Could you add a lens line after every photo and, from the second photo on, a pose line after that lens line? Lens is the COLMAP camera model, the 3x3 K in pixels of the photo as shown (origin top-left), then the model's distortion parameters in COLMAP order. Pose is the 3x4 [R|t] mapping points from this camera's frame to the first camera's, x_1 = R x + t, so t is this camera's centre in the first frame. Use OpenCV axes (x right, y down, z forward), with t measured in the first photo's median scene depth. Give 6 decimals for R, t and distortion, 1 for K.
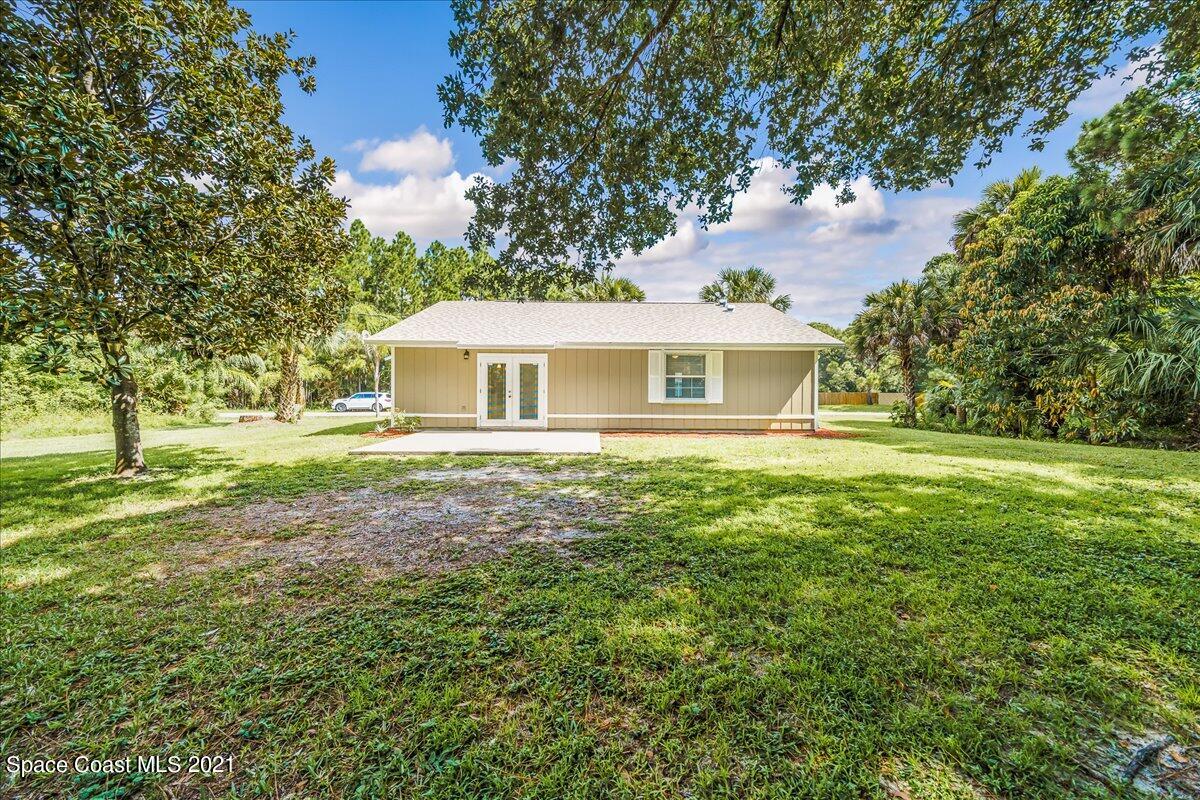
lens RADIAL K [[414.3, 0, 600.5], [0, 414.3, 395.1], [0, 0, 1]] dist [-0.009304, -0.000079]
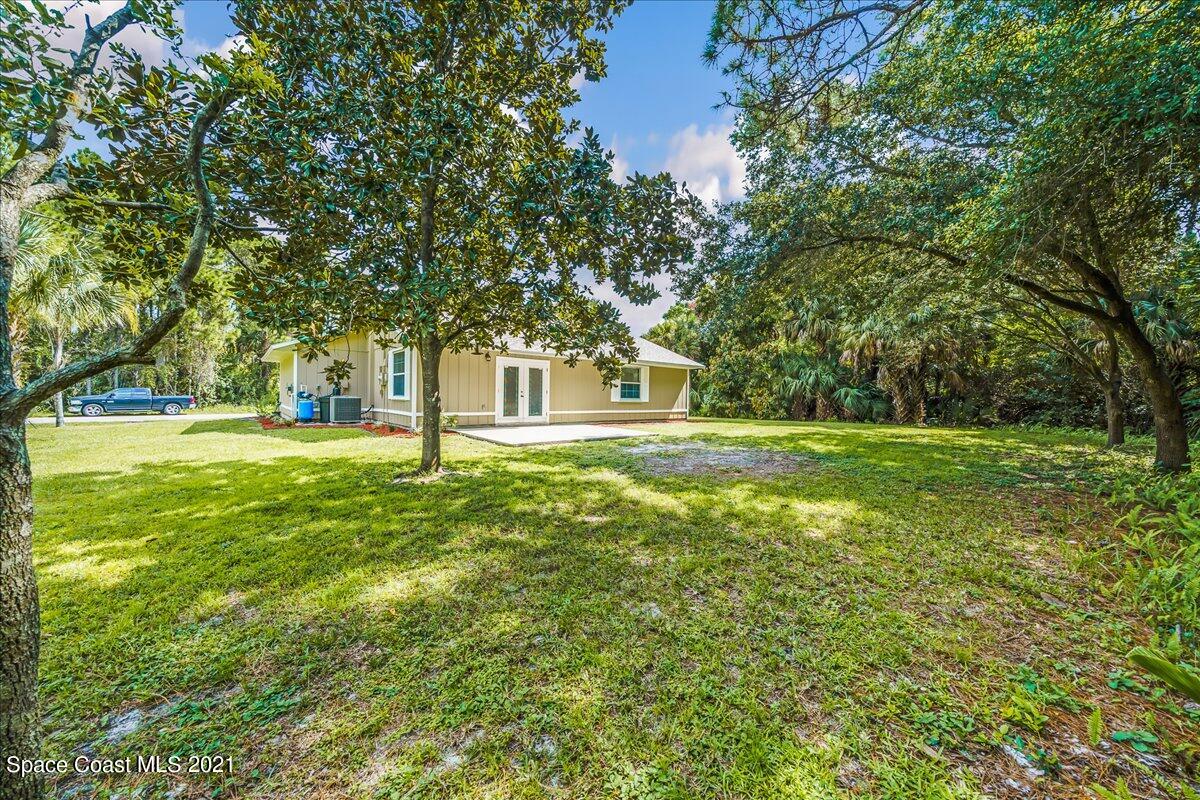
lens RADIAL K [[414.3, 0, 600.5], [0, 414.3, 395.1], [0, 0, 1]] dist [-0.009304, -0.000079]
pose [[0.759060, 0.010385, 0.650938, -0.792784], [-0.010602, 0.999937, -0.003591, 0.002418], [-0.650935, -0.004175, 0.759122, -0.004427]]
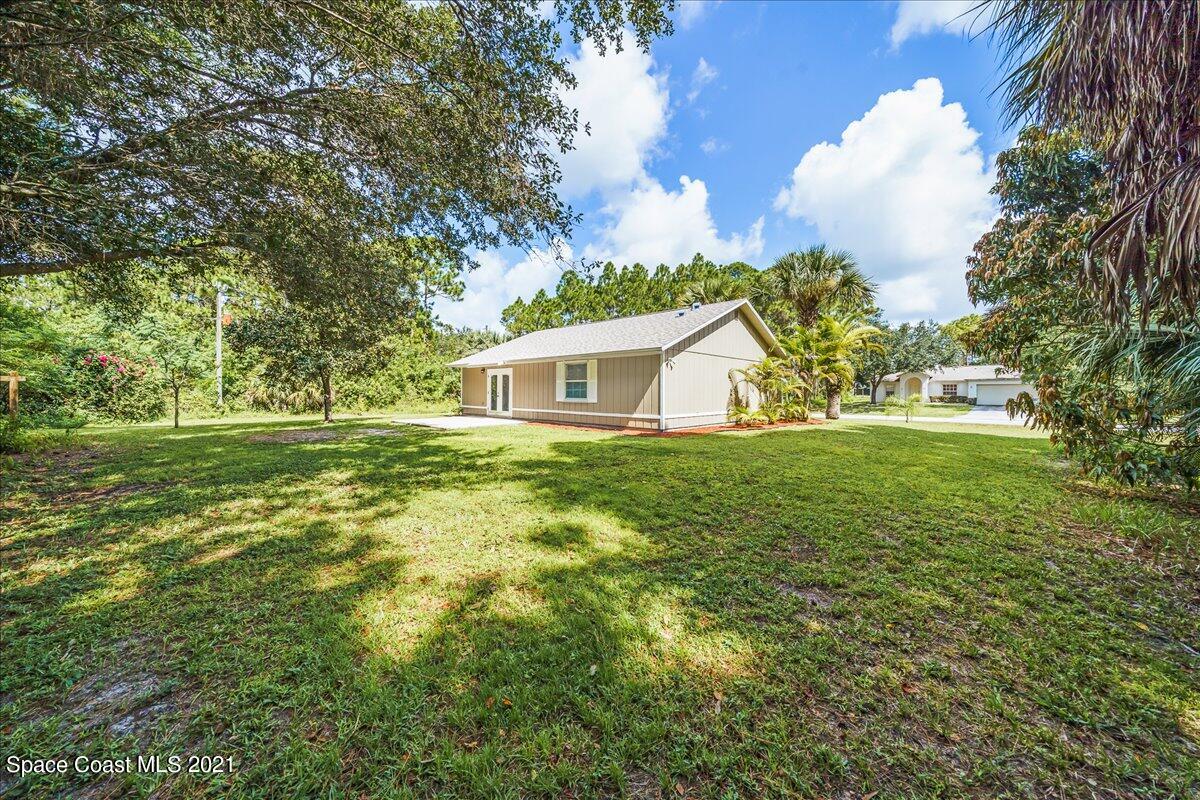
lens RADIAL K [[414.3, 0, 600.5], [0, 414.3, 395.1], [0, 0, 1]] dist [-0.009304, -0.000079]
pose [[0.714086, 0.002594, -0.700053, 1.142473], [-0.003892, 0.999992, -0.000265, -0.001928], [0.700047, 0.002914, 0.714091, 0.155317]]
